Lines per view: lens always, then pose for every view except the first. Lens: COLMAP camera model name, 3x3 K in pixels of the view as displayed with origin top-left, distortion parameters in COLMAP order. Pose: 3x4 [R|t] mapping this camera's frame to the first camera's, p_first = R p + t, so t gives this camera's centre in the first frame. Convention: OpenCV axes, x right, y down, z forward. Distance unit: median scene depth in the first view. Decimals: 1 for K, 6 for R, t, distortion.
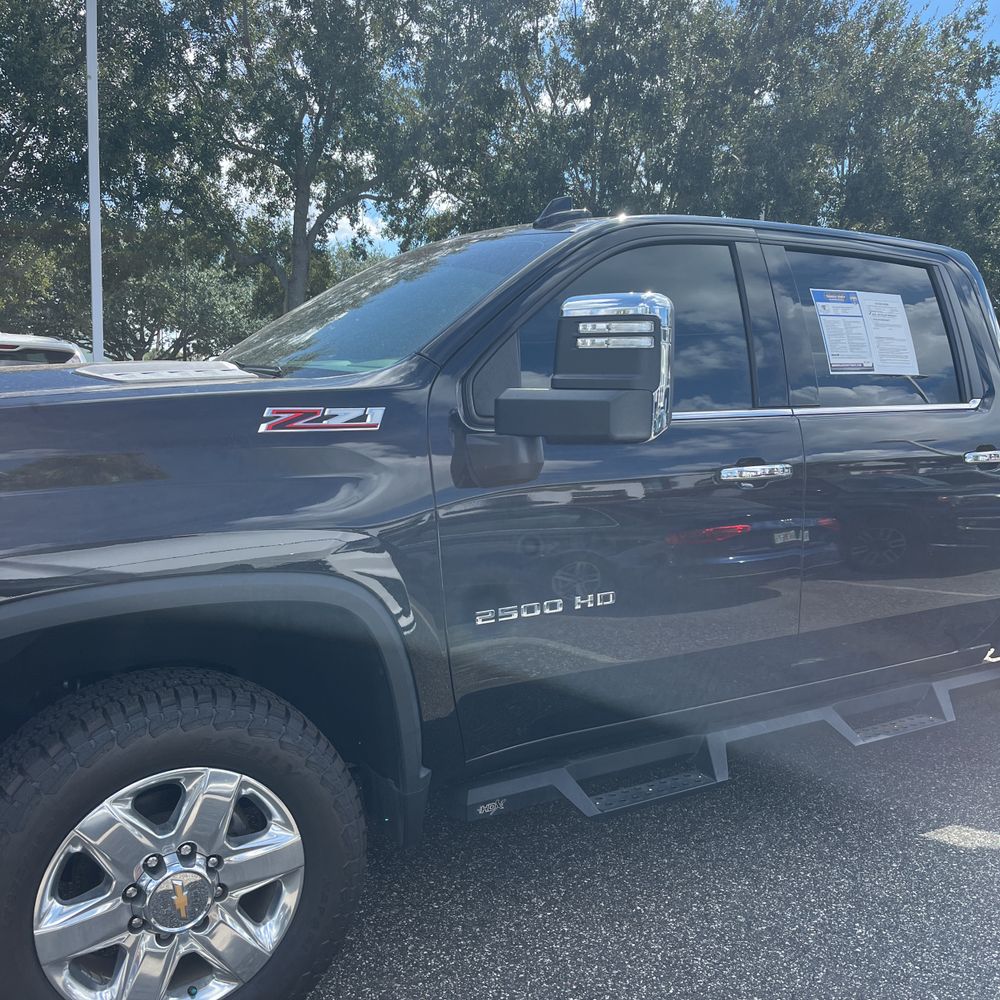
lens RADIAL K [[1019.8, 0, 498.1], [0, 1019.8, 499.8], [0, 0, 1]] dist [0.025012, -0.030722]
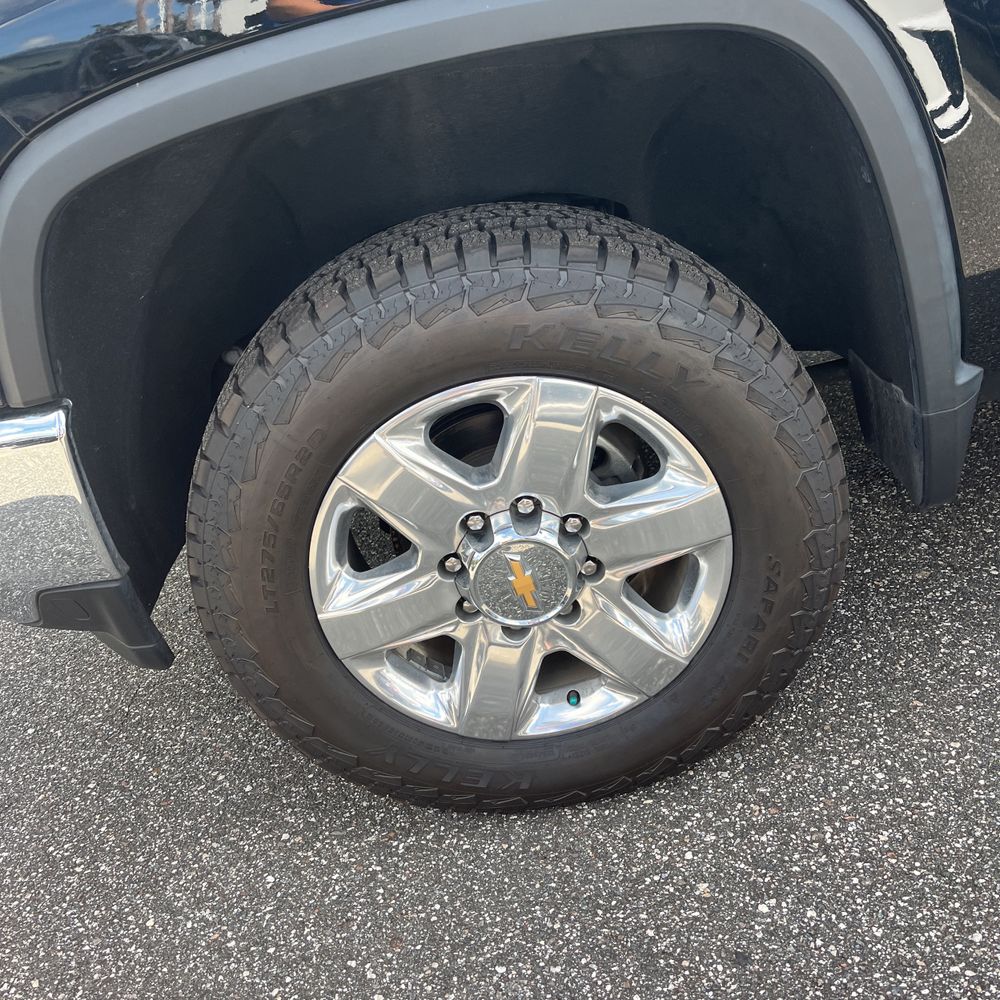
lens RADIAL K [[1014.5, 0, 487.8], [0, 1014.5, 488.0], [0, 0, 1]] dist [0.036715, -0.033672]
pose [[0.861975, 0.046052, -0.504854, -0.020458], [0.153928, 0.925074, 0.347195, 0.116711], [0.483017, -0.376985, 0.790302, 0.504232]]
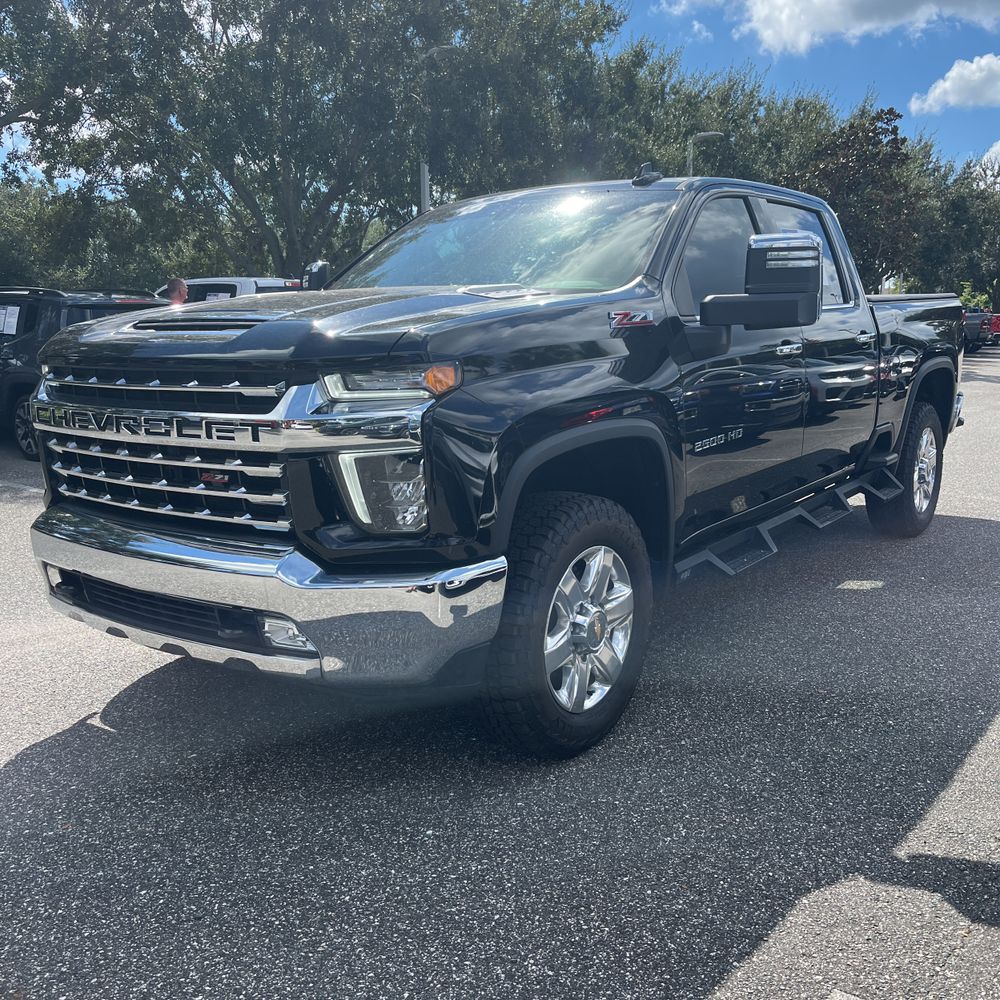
lens RADIAL K [[1029.6, 0, 491.5], [0, 1029.6, 502.5], [0, 0, 1]] dist [0.017380, -0.021513]
pose [[0.924076, -0.100020, 0.368889, -0.975133], [0.075742, 0.993932, 0.079759, 0.057580], [-0.374628, -0.045763, 0.926045, -0.368087]]
